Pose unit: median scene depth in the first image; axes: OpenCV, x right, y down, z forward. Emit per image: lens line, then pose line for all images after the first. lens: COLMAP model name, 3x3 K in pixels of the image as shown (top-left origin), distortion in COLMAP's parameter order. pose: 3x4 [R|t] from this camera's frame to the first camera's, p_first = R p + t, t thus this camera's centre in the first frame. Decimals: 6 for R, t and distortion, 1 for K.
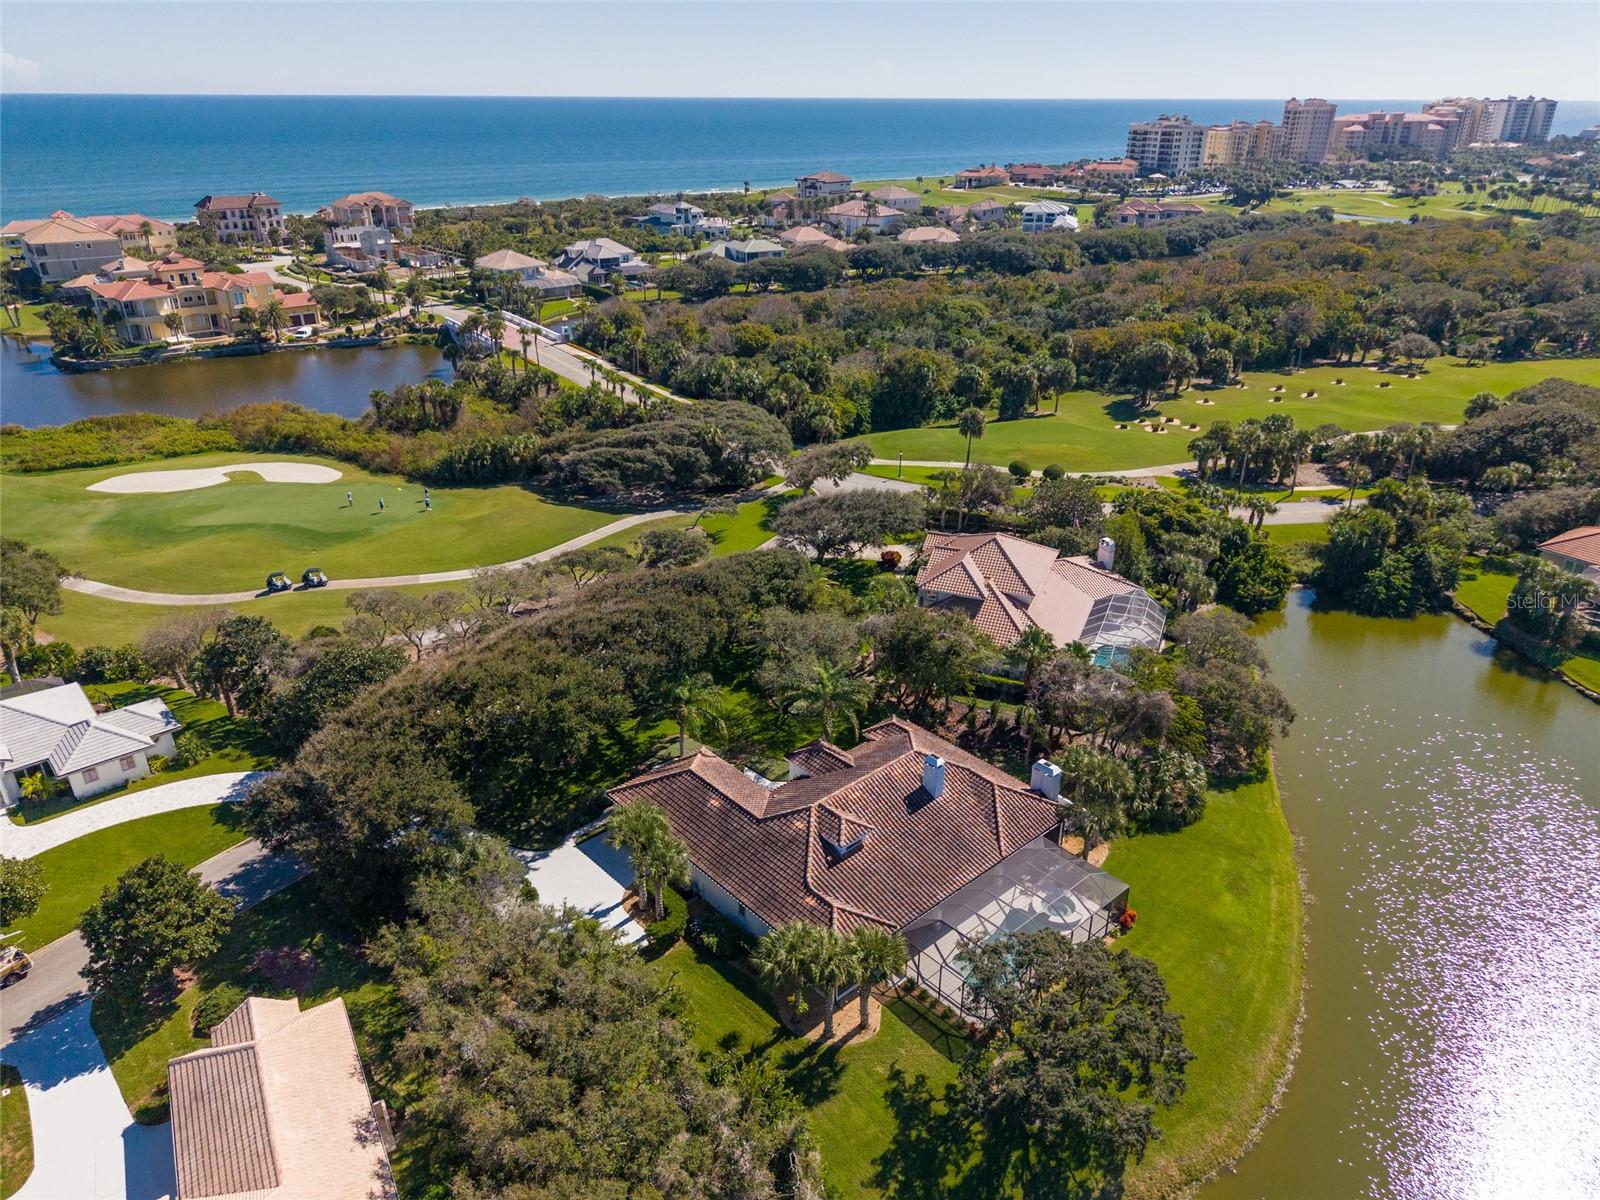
lens RADIAL K [[1086.3, 0, 819.7], [0, 1086.3, 594.7], [0, 0, 1]] dist [0.067102, -0.063808]
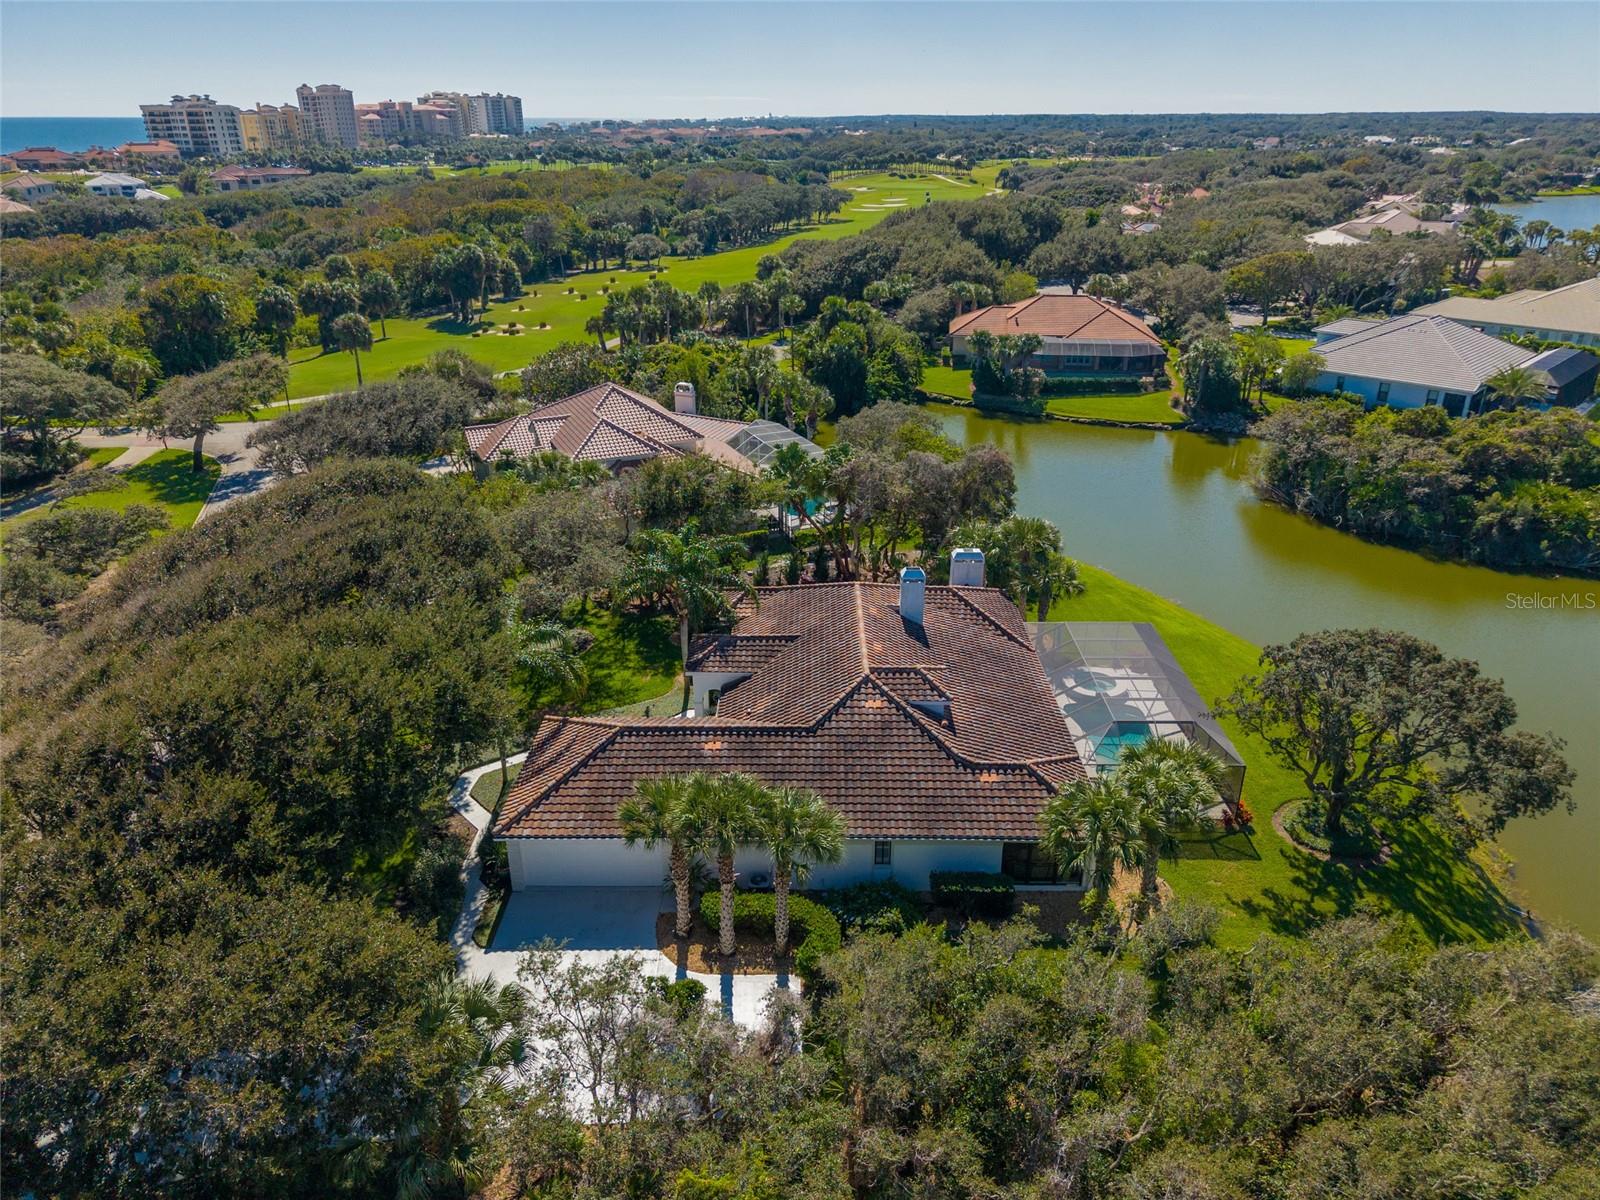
lens RADIAL K [[1098.8, 0, 800.0], [0, 1098.8, 600.0], [0, 0, 1]] dist [0.006908, -0.003428]
pose [[0.678681, -0.304284, 0.668434, -0.147507], [0.316997, 0.942358, 0.107123, 0.022723], [-0.662499, 0.139189, 0.736017, 0.174504]]
